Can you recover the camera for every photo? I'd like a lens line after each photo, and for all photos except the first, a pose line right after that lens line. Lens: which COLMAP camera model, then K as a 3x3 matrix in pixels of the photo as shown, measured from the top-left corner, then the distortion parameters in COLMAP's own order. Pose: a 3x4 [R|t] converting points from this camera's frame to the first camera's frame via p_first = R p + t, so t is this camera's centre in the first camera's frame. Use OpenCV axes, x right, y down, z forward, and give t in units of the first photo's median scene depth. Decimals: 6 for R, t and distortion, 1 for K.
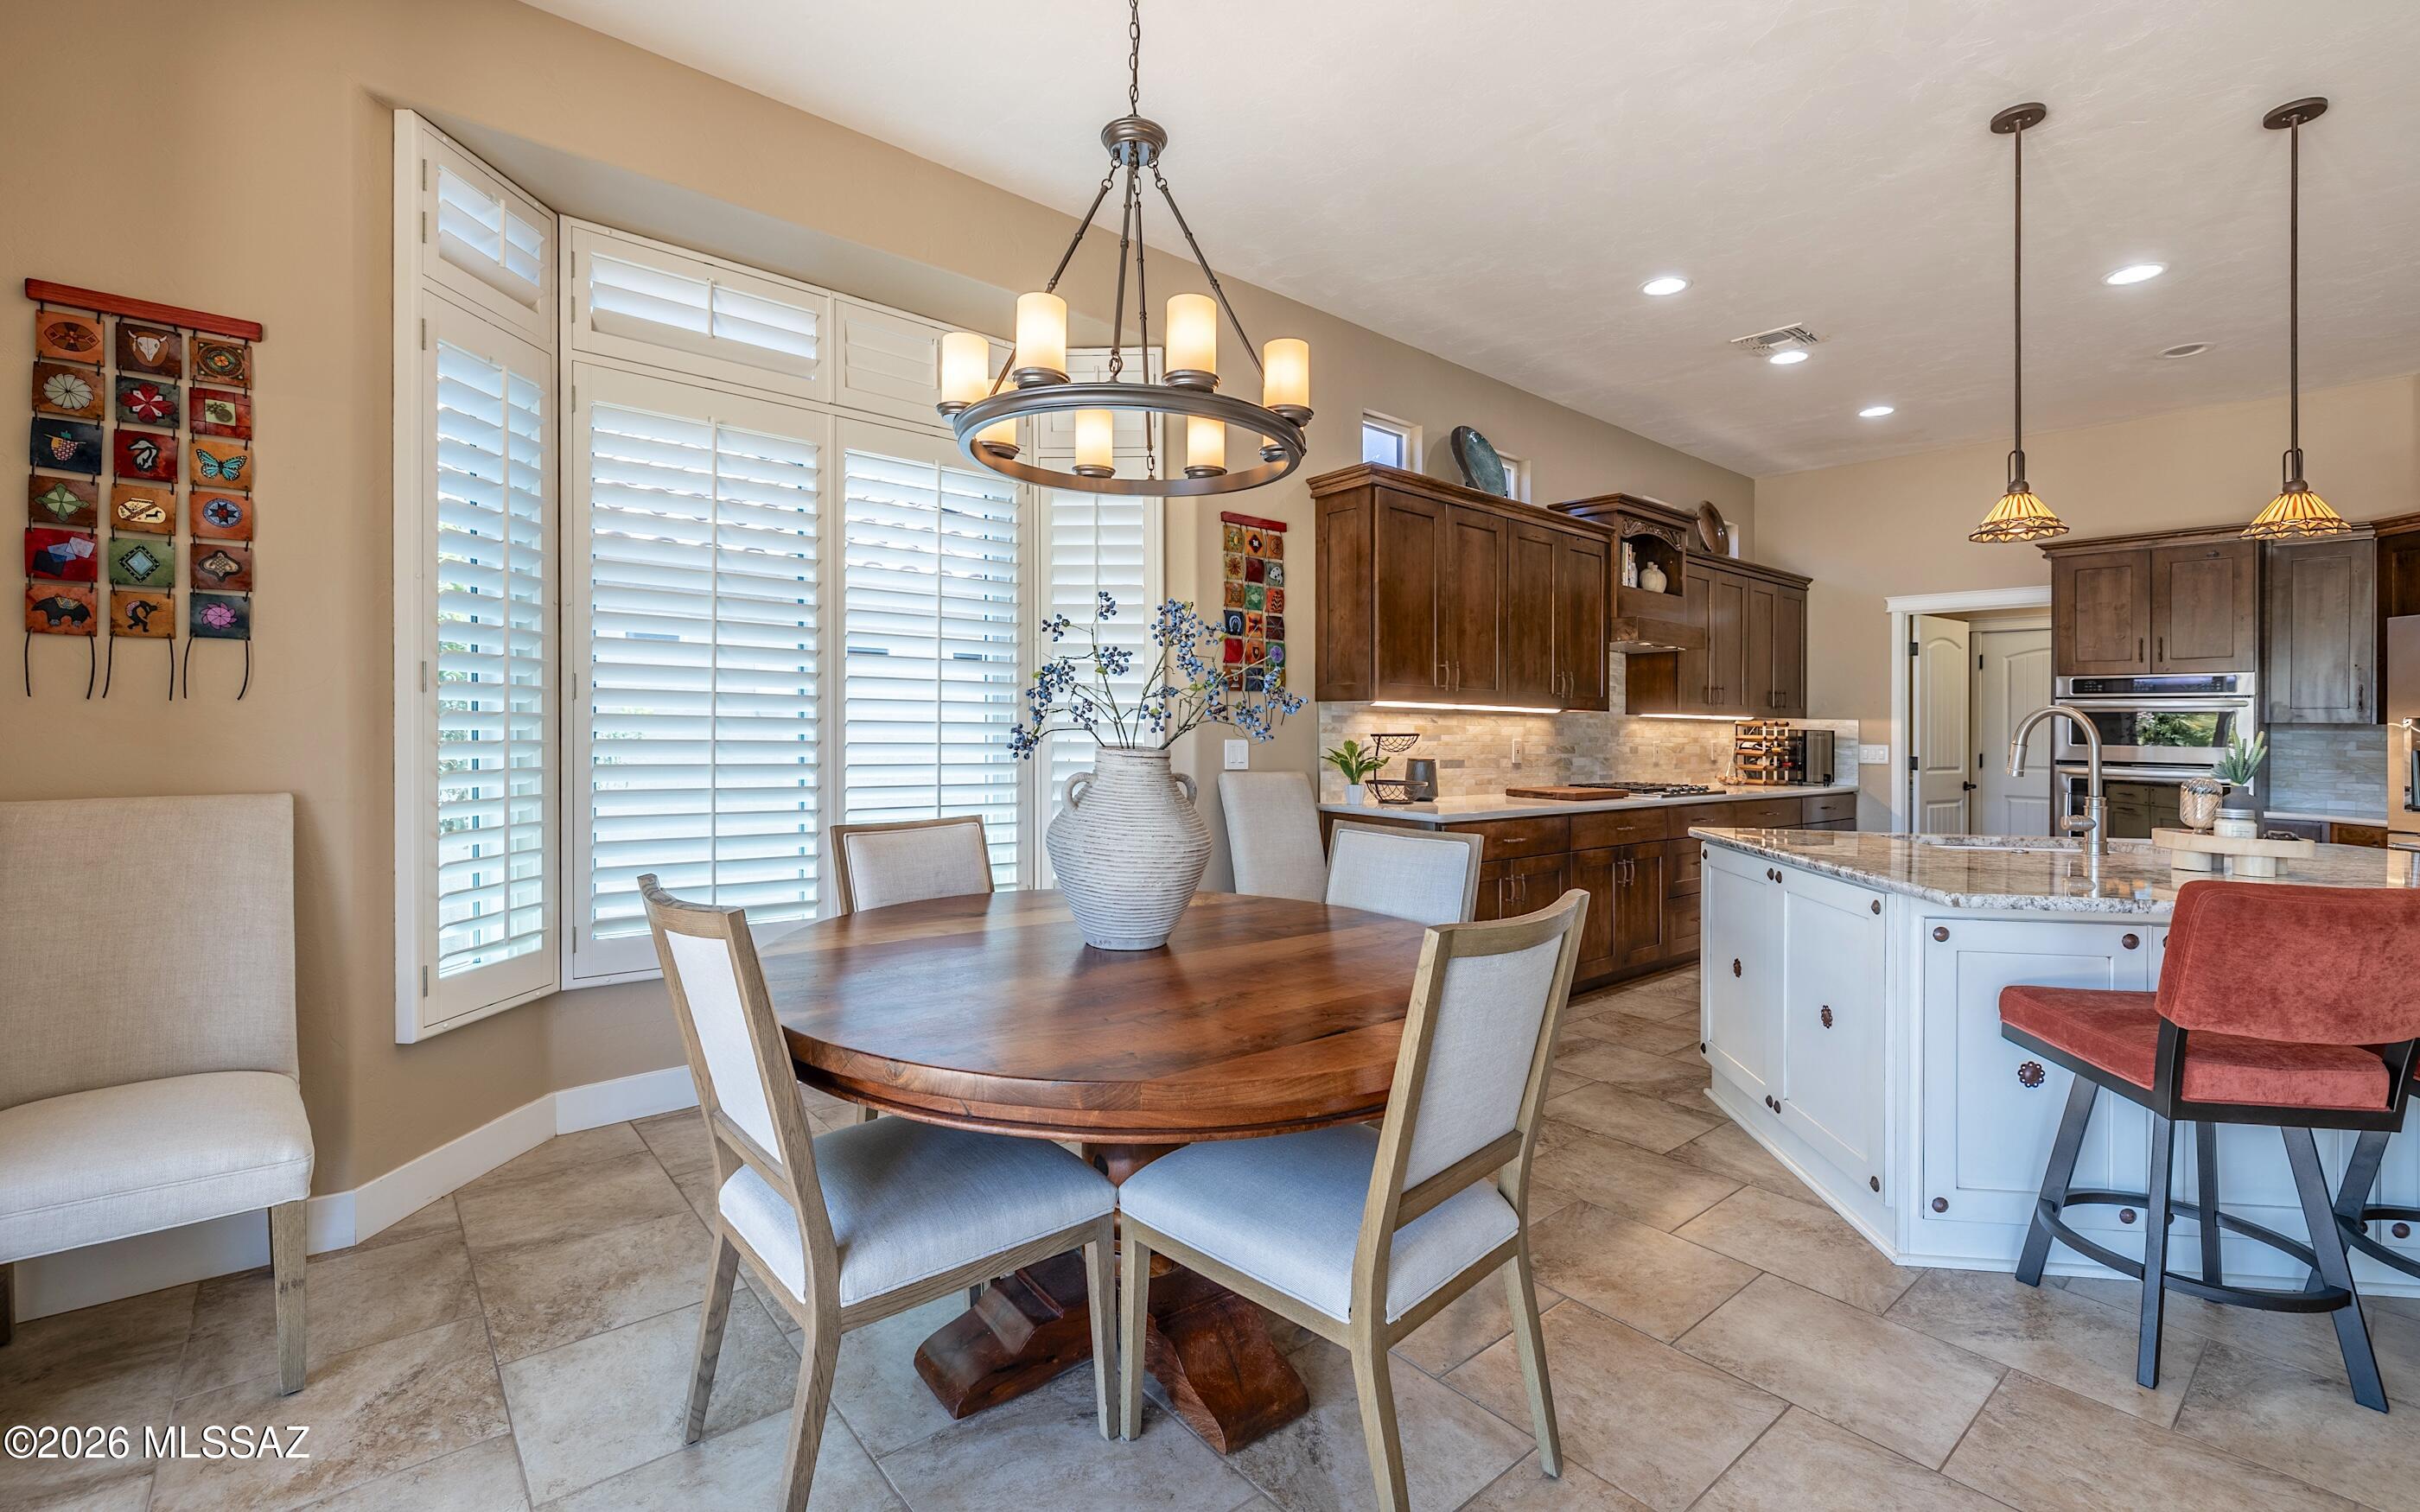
lens RADIAL K [[1108.8, 0, 1144.1], [0, 1108.8, 736.2], [0, 0, 1]] dist [-0.000324, -0.000099]
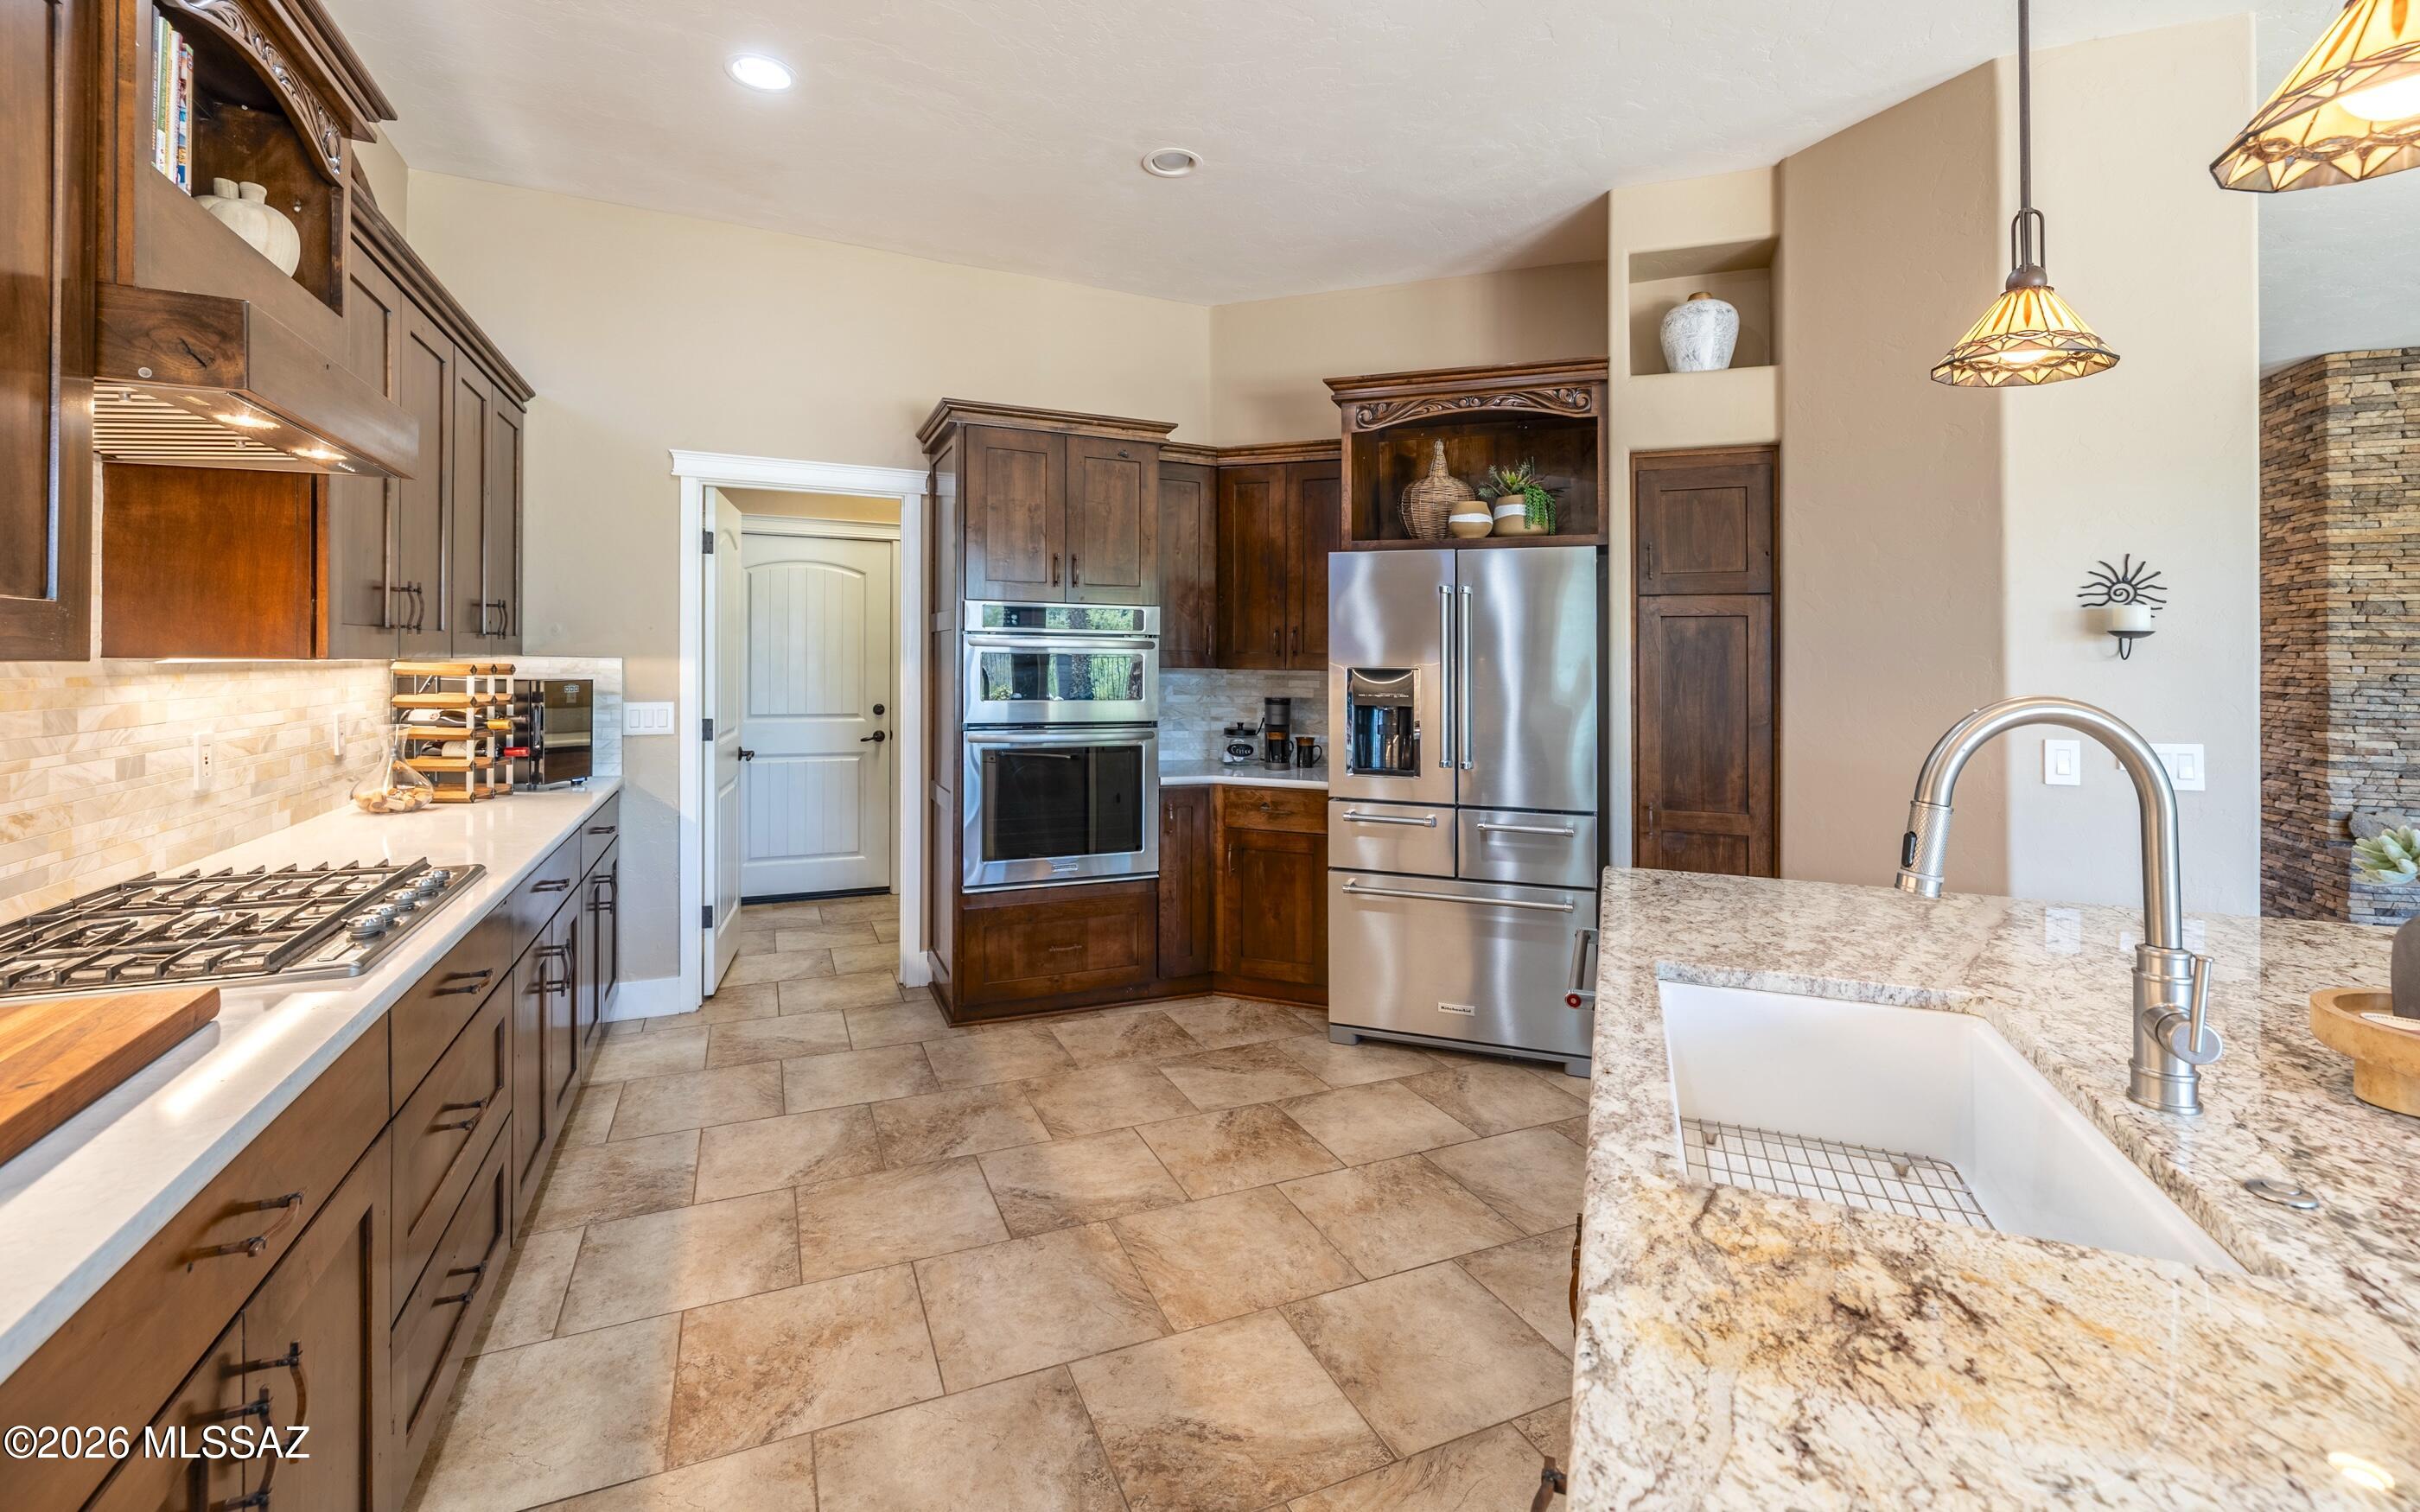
lens RADIAL K [[1006.8, 0, 1216.2], [0, 1006.8, 644.8], [0, 0, 1]] dist [0.000303, -0.000098]
pose [[0.238471, 0.001284, 0.971149, 0.298696], [-0.001501, 0.999998, -0.000954, -0.029846], [-0.971149, -0.001230, 0.238472, 0.800554]]
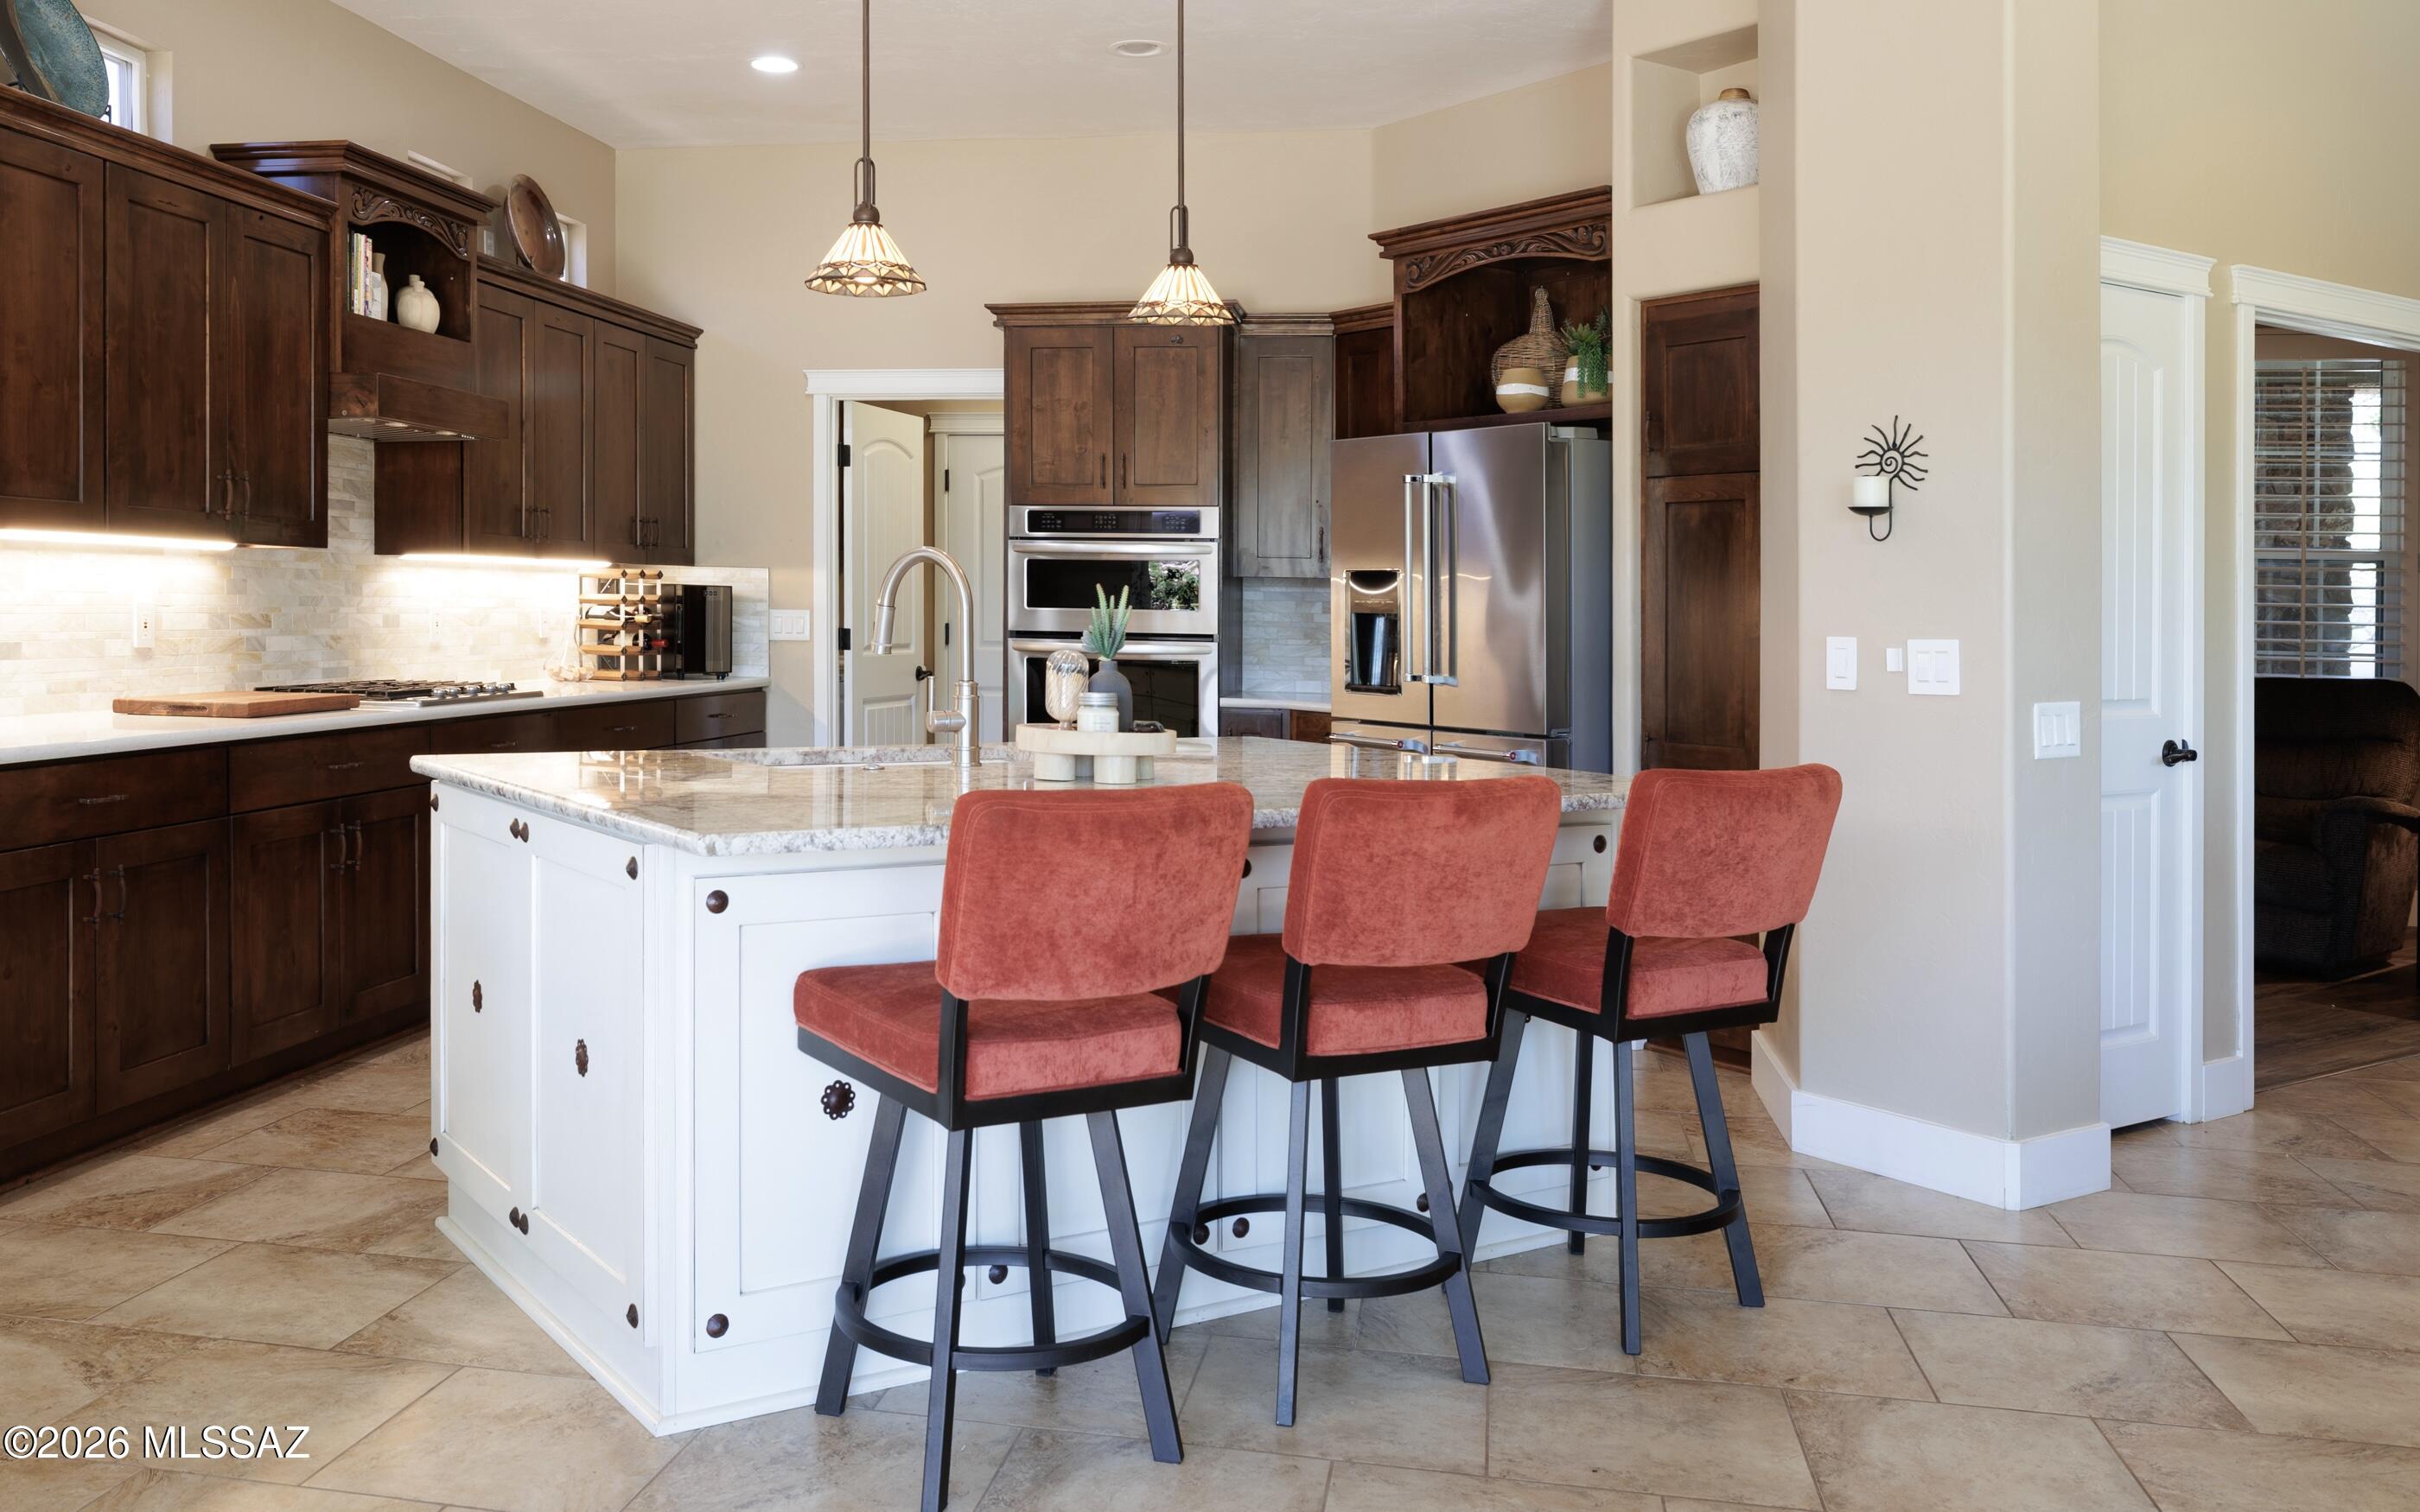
lens RADIAL K [[2165.7, 0, 1197.1], [0, 2165.7, 606.6], [0, 0, 1]] dist [-0.007776, 0.006864]
pose [[0.753891, -0.002968, 0.656992, 0.058761], [0.000647, 0.999993, 0.003776, 0.002292], [-0.656999, -0.002422, 0.753888, -0.064338]]
